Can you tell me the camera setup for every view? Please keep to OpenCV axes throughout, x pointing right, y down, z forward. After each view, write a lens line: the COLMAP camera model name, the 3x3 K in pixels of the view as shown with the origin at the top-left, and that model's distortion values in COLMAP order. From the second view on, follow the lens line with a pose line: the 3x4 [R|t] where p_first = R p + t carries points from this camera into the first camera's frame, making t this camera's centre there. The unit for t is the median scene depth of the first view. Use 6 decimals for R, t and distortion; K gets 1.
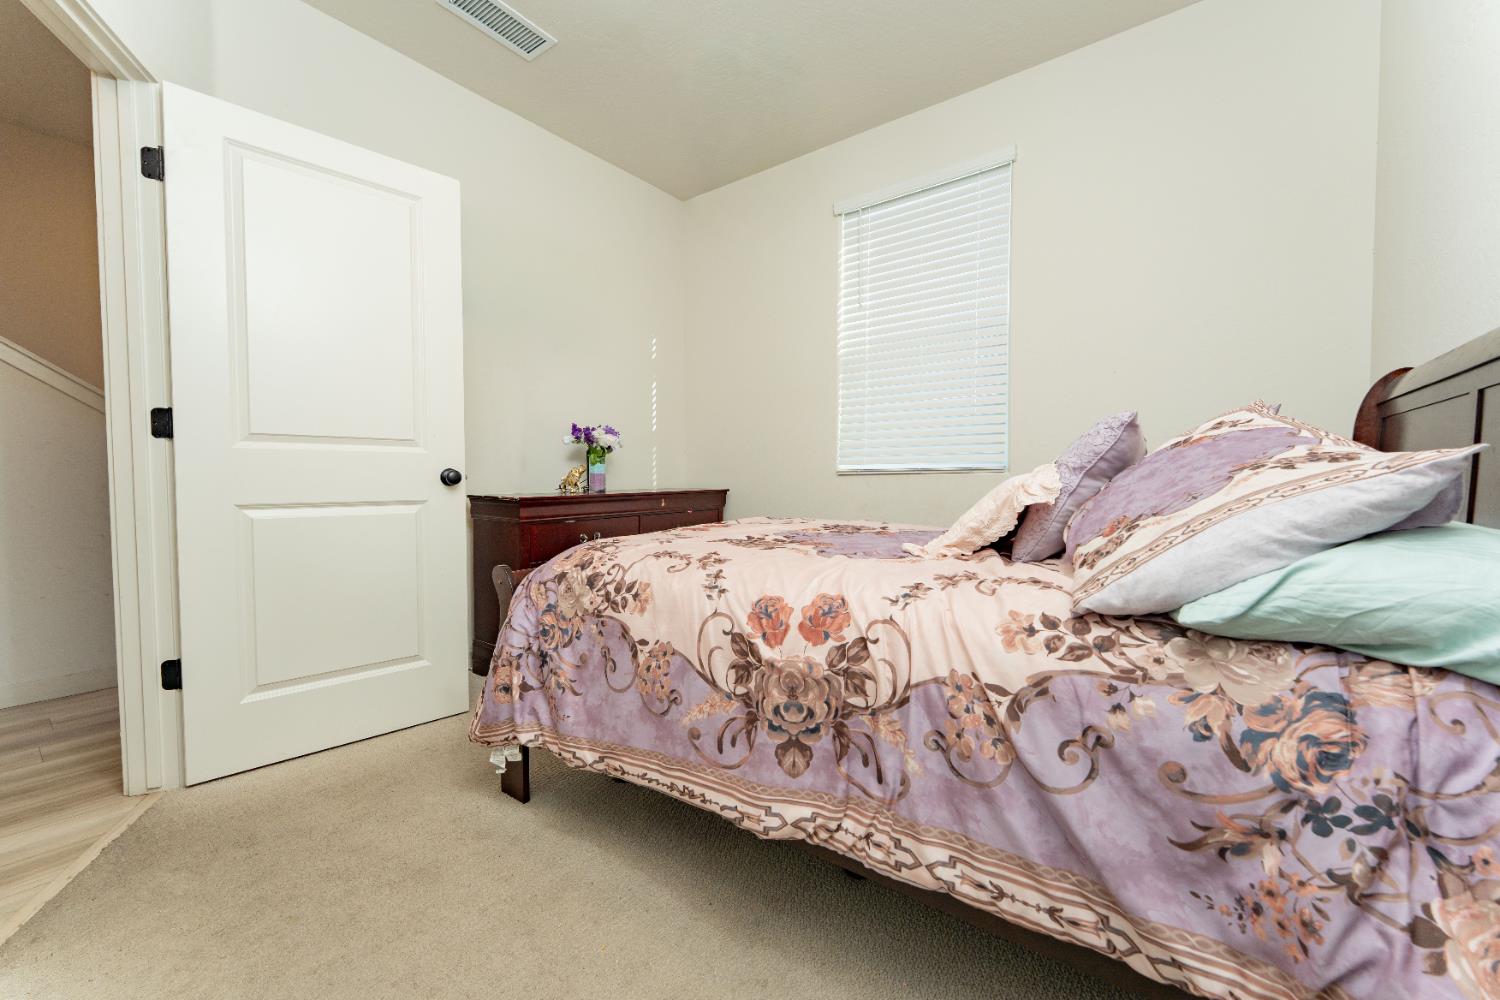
lens RADIAL K [[601.1, 0, 750.0], [0, 601.1, 500.0], [0, 0, 1]] dist [-0.000024, -0.000417]
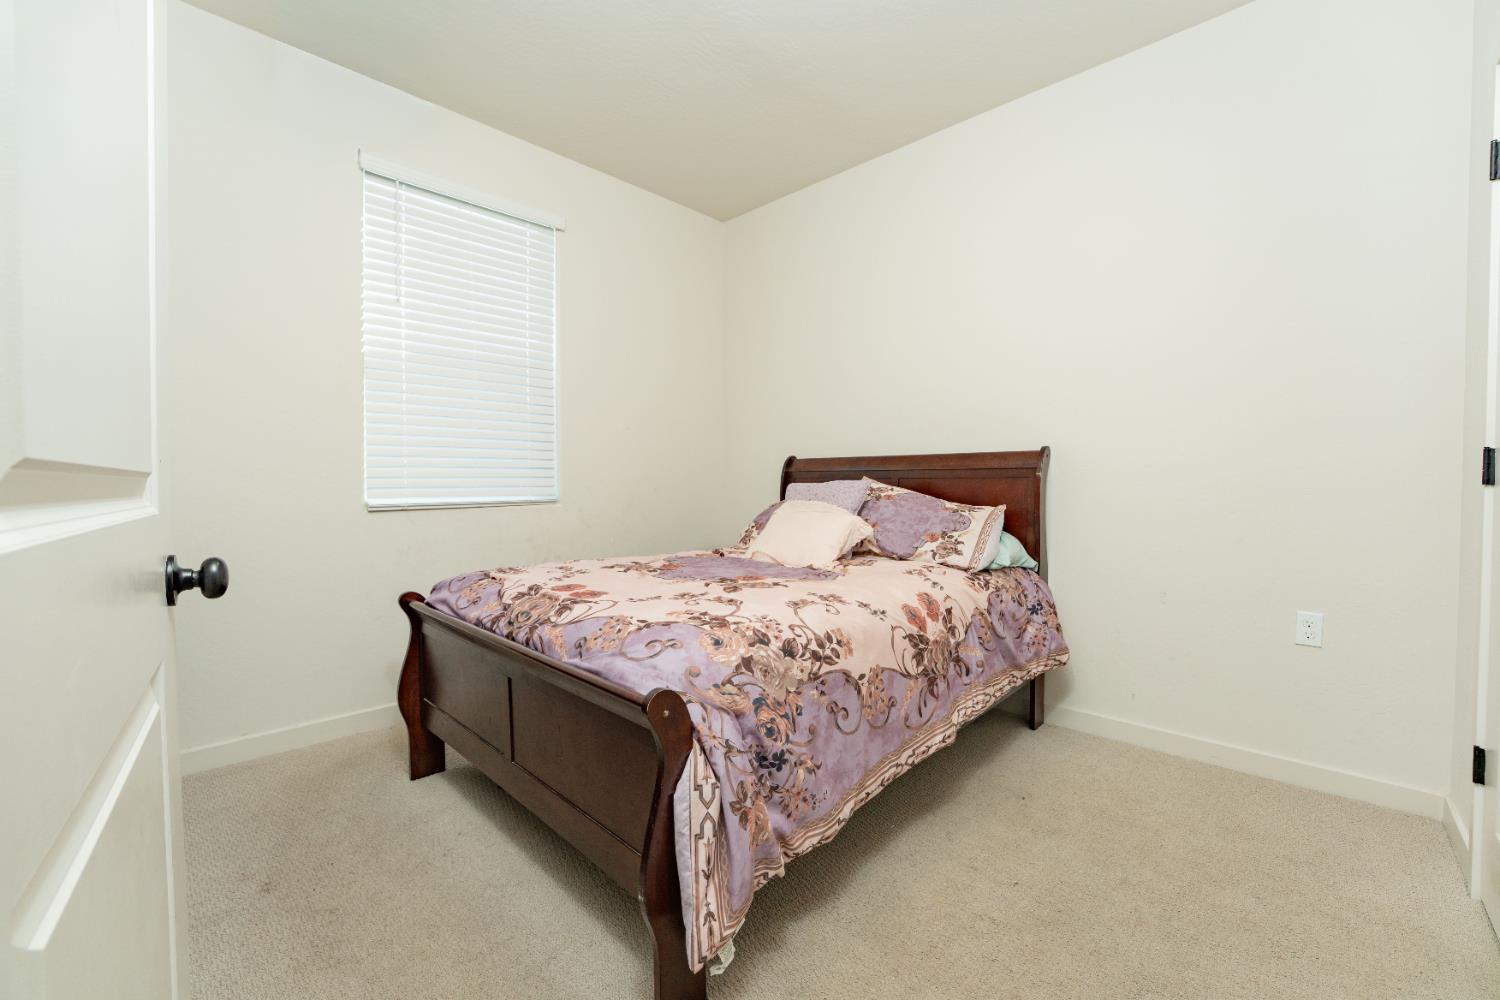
lens RADIAL K [[601.1, 0, 750.0], [0, 601.1, 500.0], [0, 0, 1]] dist [-0.000024, -0.000417]
pose [[0.121762, -0.028795, 0.992142, -1.319898], [0.038690, 0.998957, 0.024244, -0.135617], [-0.991805, 0.035434, 0.122750, 1.045124]]
